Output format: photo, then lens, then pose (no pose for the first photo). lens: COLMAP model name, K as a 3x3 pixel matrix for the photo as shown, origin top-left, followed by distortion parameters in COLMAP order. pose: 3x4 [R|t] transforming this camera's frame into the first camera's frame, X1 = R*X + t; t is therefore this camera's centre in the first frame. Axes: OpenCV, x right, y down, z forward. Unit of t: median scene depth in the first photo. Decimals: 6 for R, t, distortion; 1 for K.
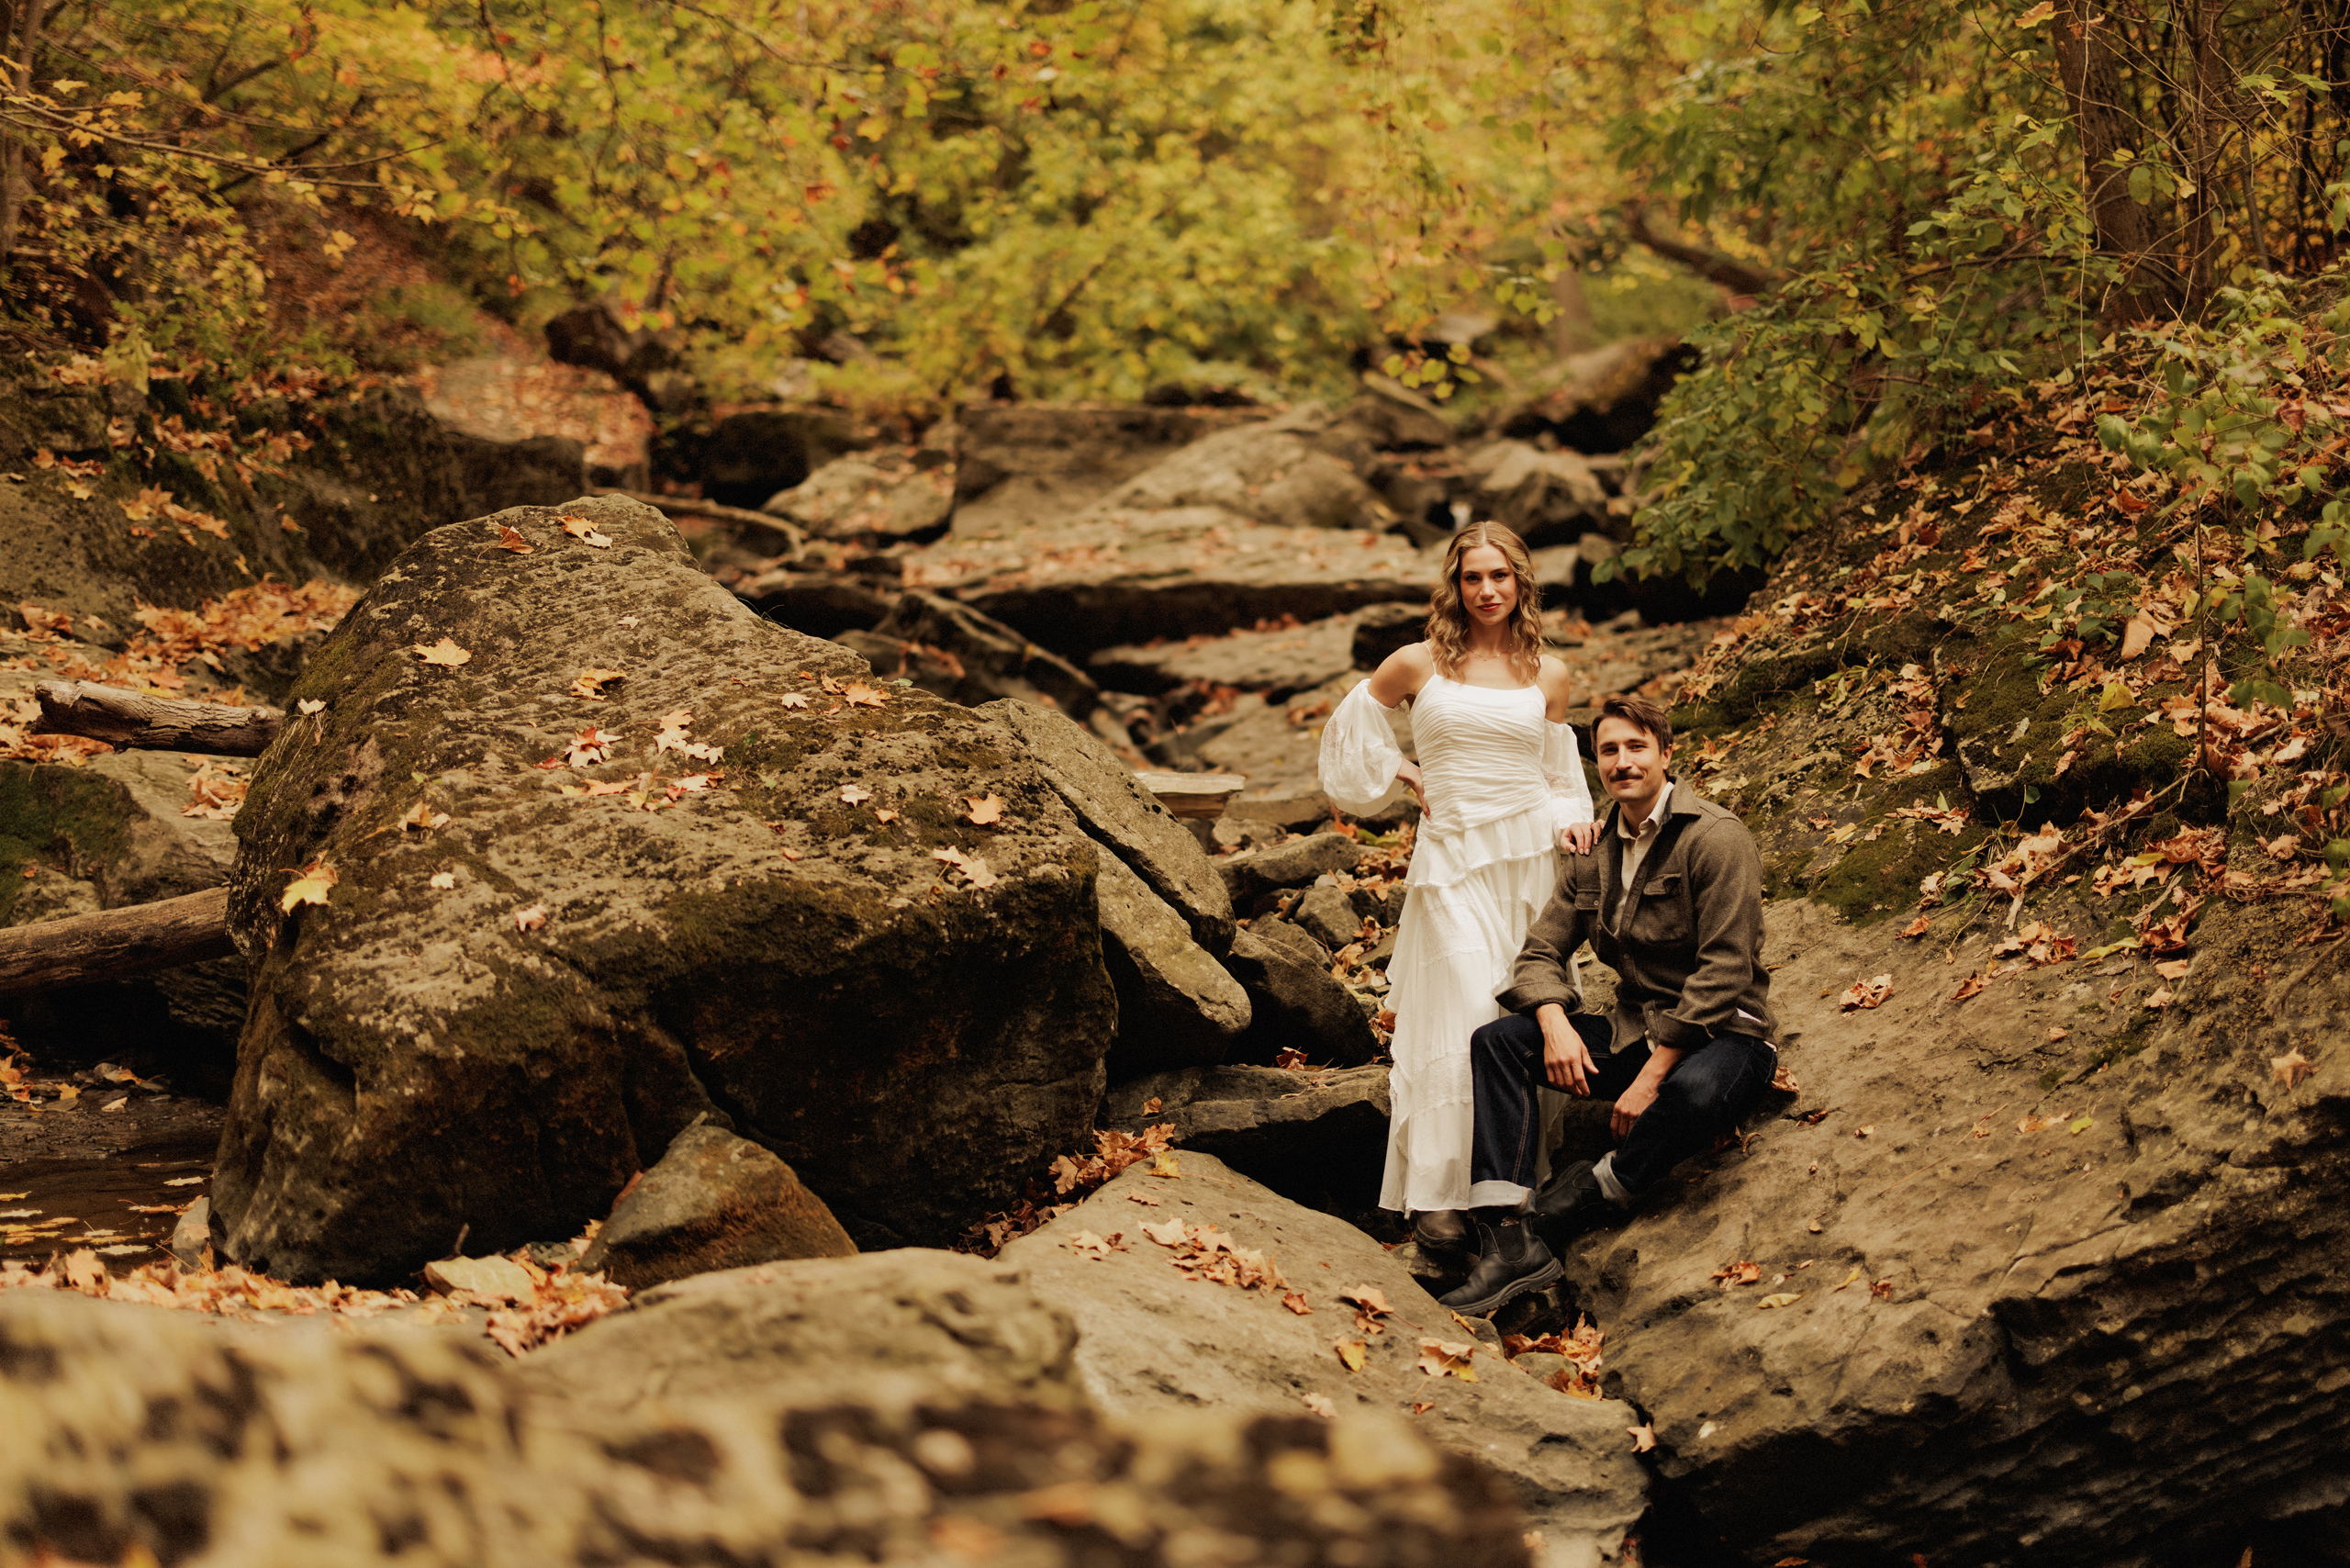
lens RADIAL K [[3370.0, 0, 1175.0], [0, 3370.0, 784.0], [0, 0, 1]] dist [-0.001772, 0.014498]
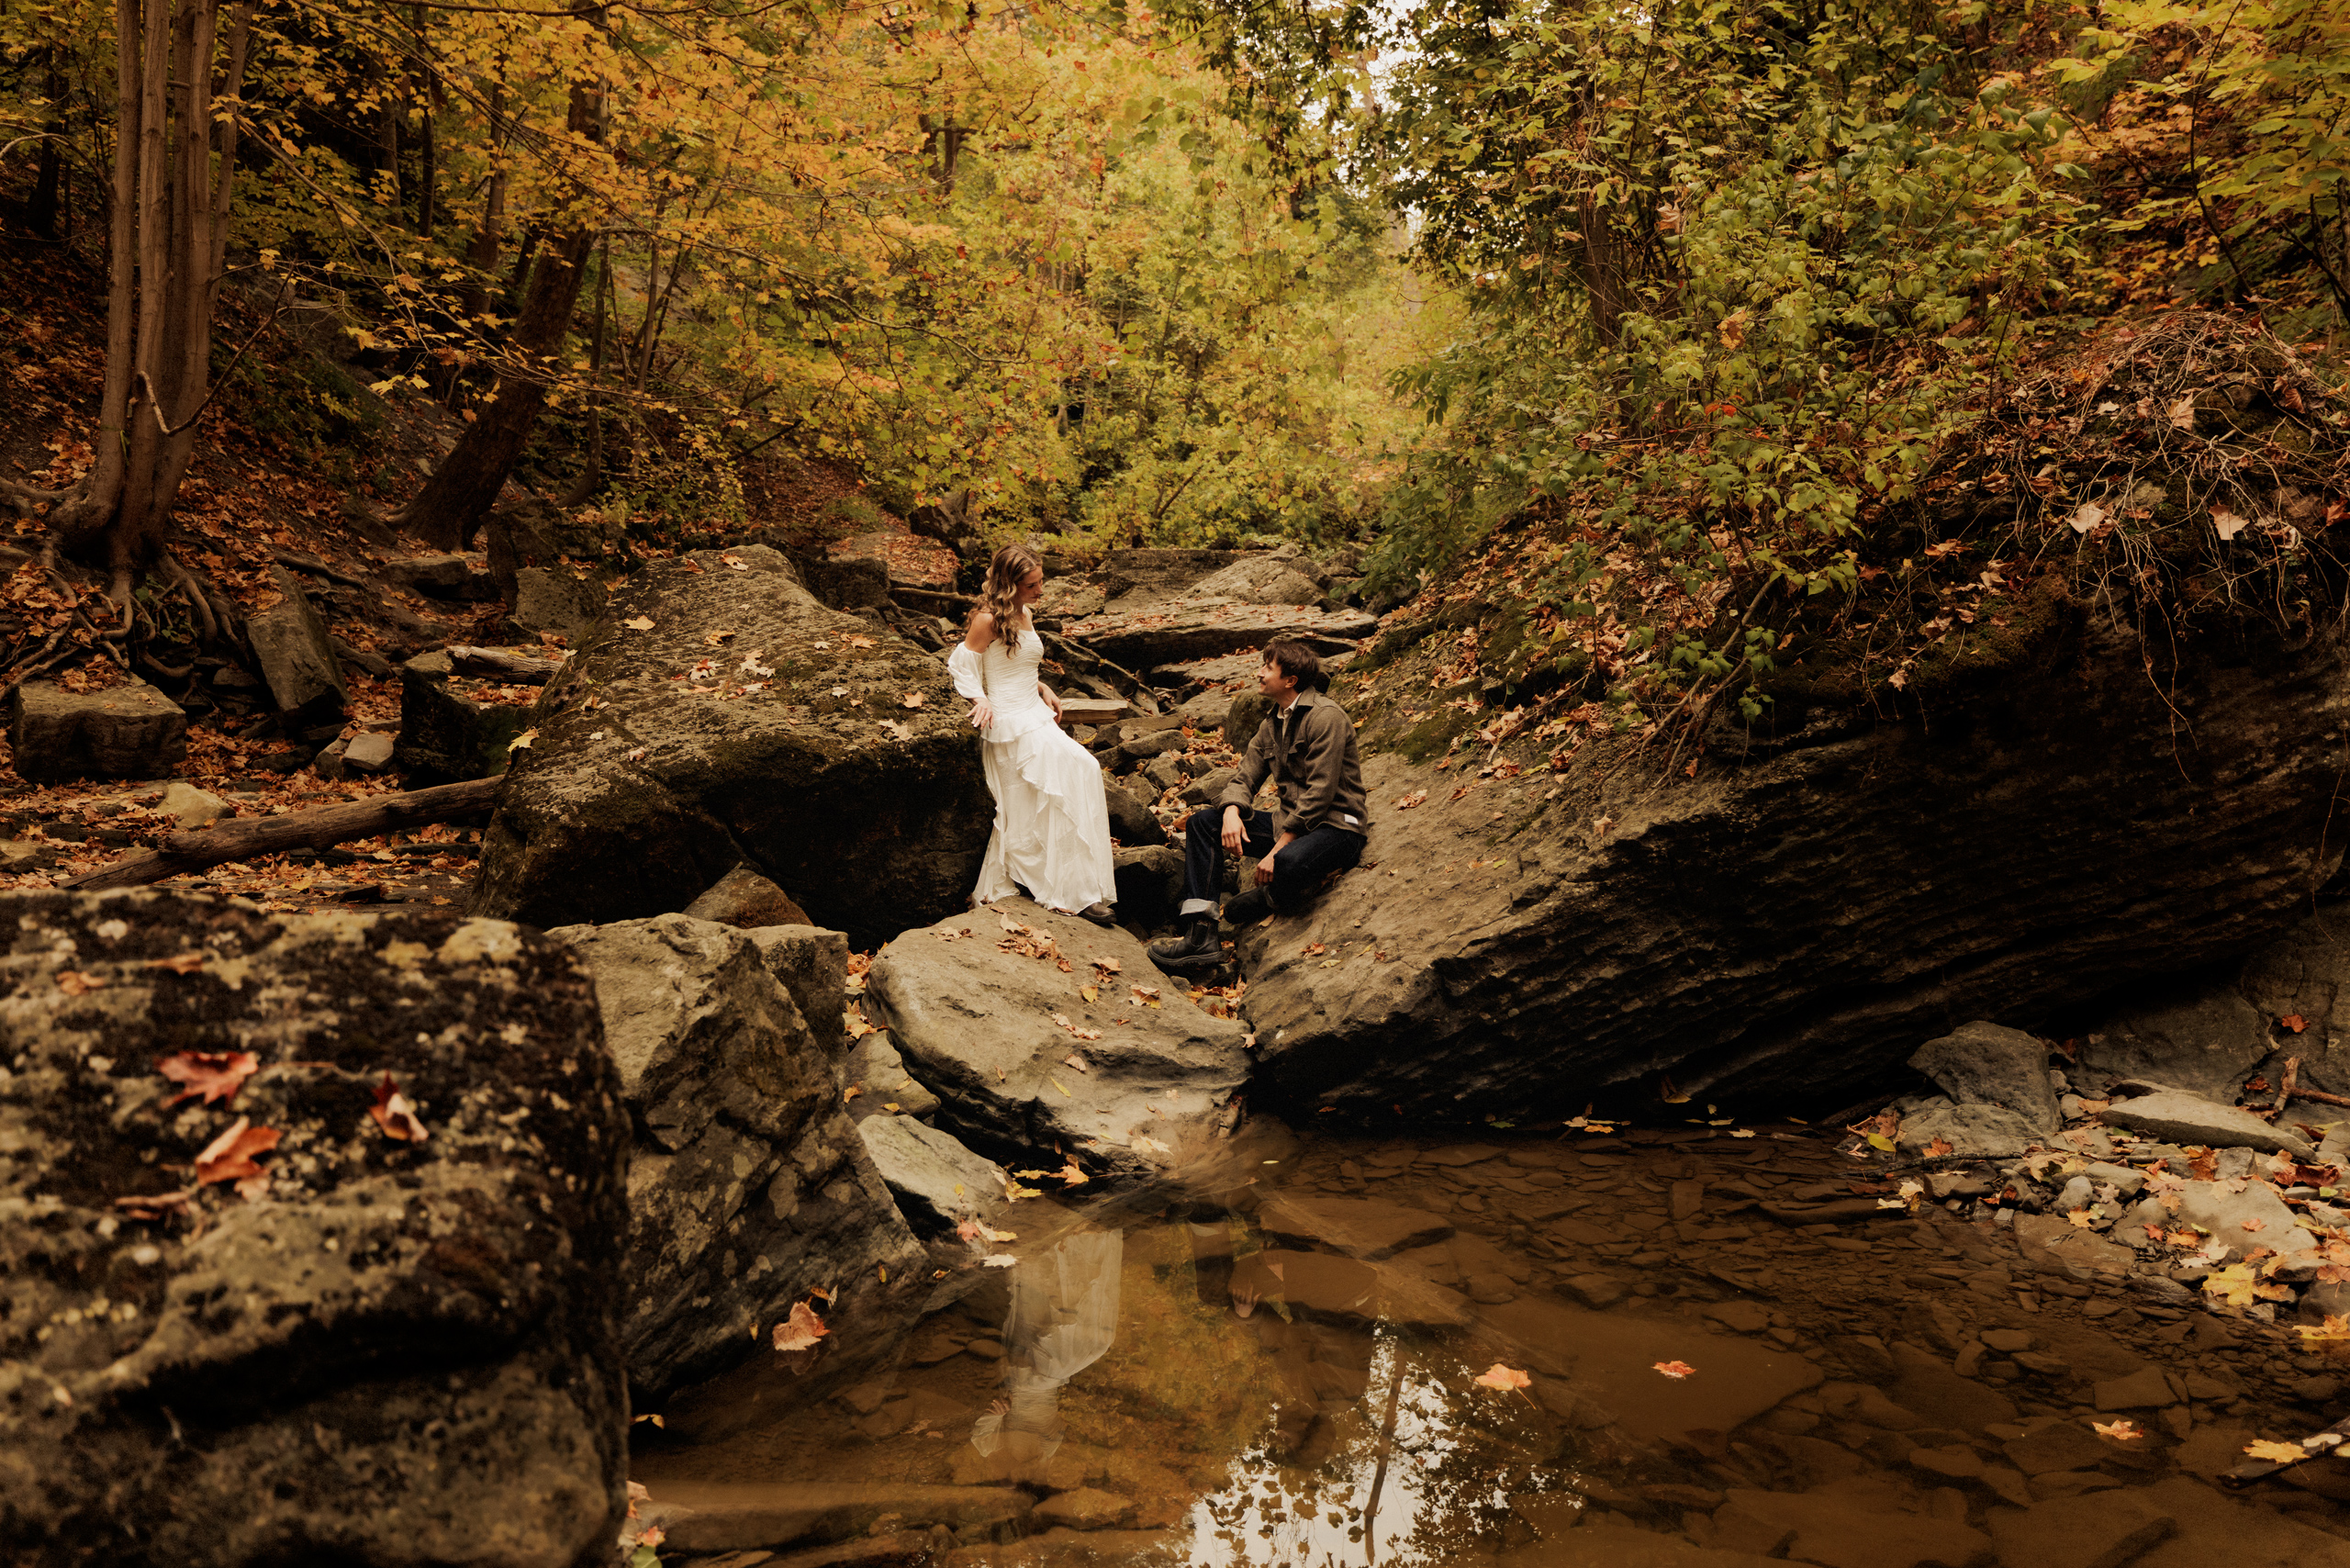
lens RADIAL K [[1683.0, 0, 1167.3], [0, 1683.0, 771.8], [0, 0, 1]] dist [0.029863, -0.001048]
pose [[0.996896, -0.009325, -0.078177, 0.153711], [0.009658, 0.999946, 0.003873, 0.044827], [0.078137, -0.004616, 0.996932, 0.101873]]
